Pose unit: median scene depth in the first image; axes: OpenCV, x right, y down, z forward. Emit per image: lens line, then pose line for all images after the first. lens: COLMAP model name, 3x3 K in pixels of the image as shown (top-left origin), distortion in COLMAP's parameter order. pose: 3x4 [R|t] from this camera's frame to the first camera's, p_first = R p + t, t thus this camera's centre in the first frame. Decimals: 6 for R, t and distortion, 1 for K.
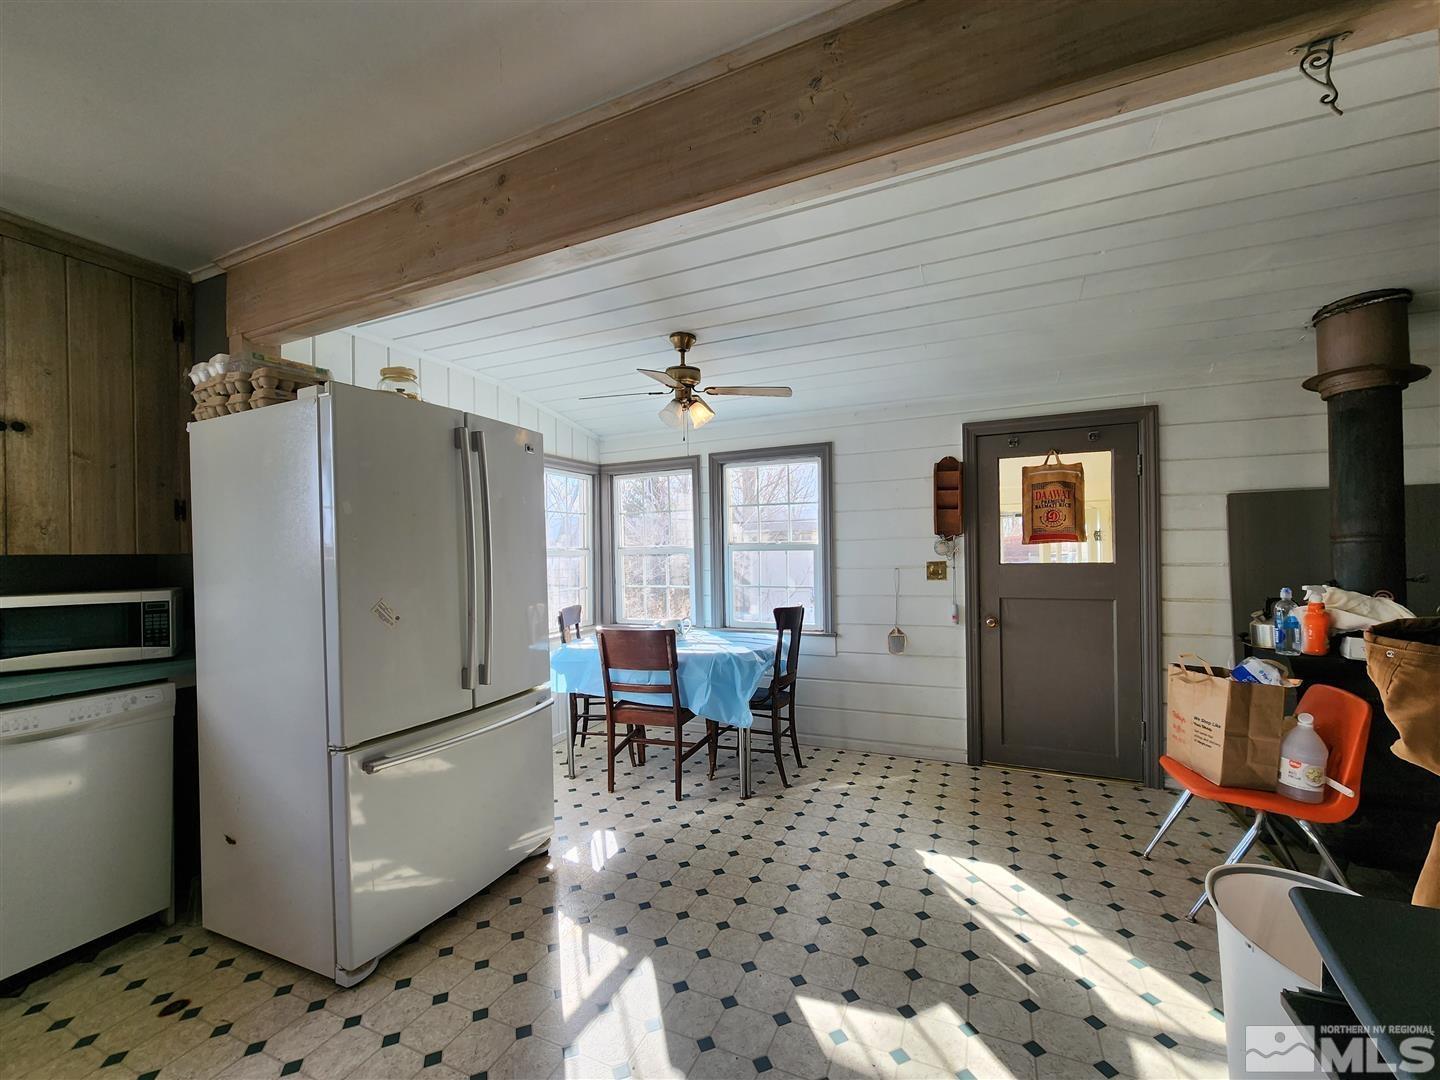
lens RADIAL K [[589.7, 0, 716.8], [0, 589.7, 545.0], [0, 0, 1]] dist [-0.001064, -0.000033]
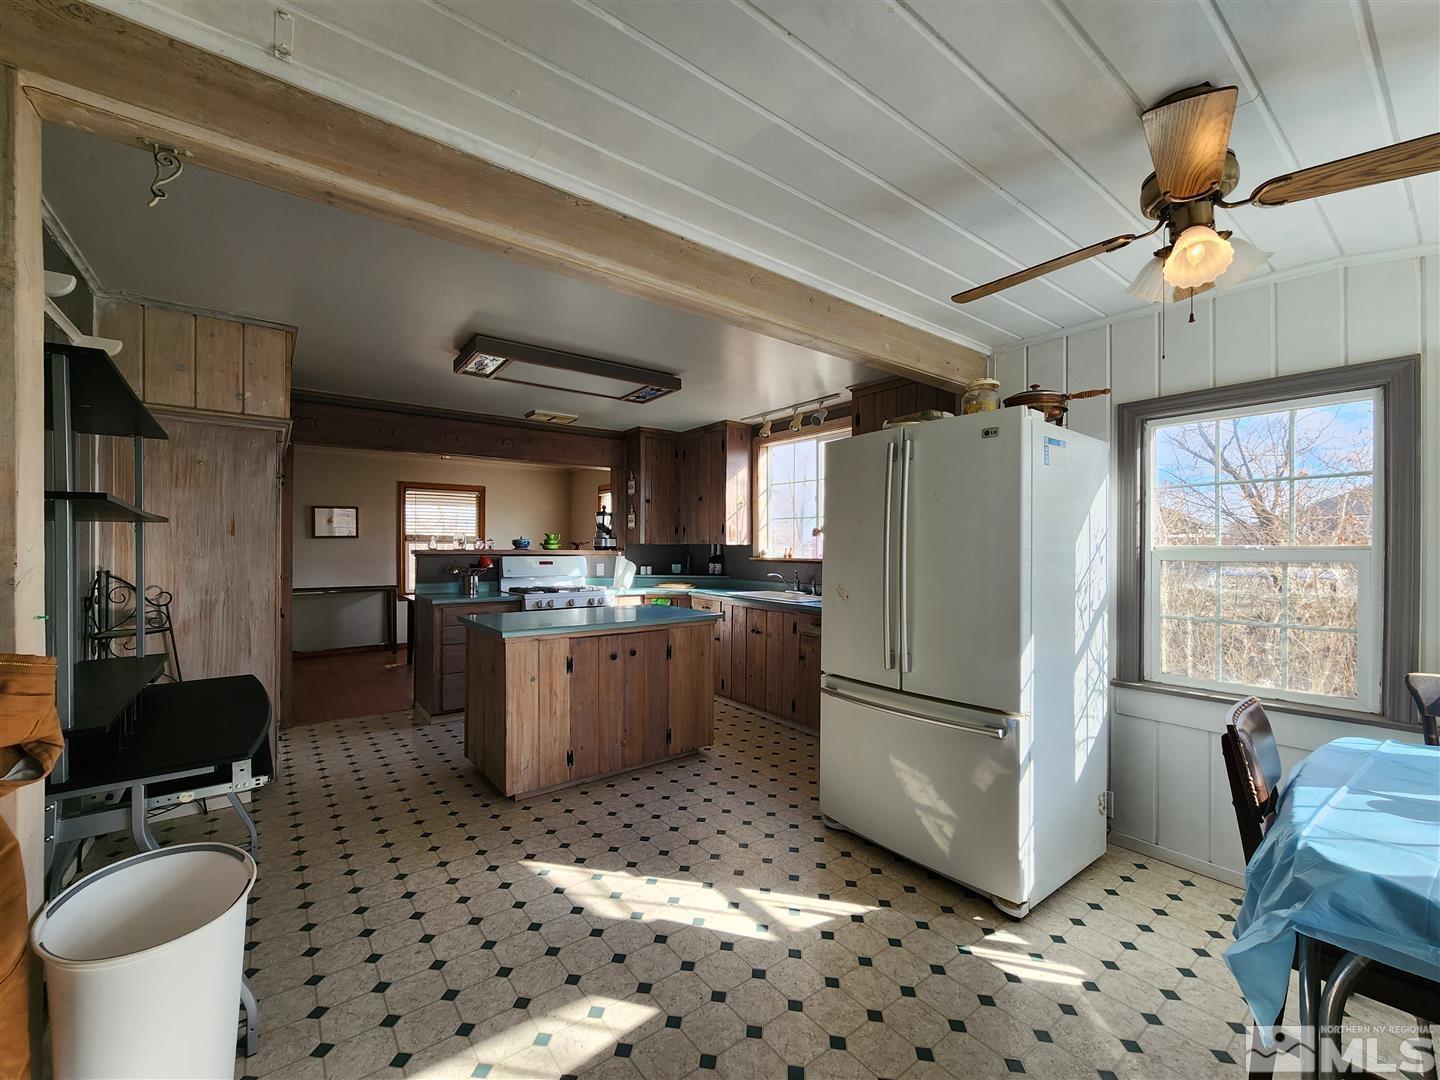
lens RADIAL K [[589.7, 0, 706.9], [0, 589.7, 547.6], [0, 0, 1]] dist [-0.001064, -0.000033]
pose [[-0.476193, 0.013822, -0.879232, 0.911156], [0.009212, 0.999900, 0.010730, -0.009456], [0.879293, -0.002989, -0.476272, 1.485232]]
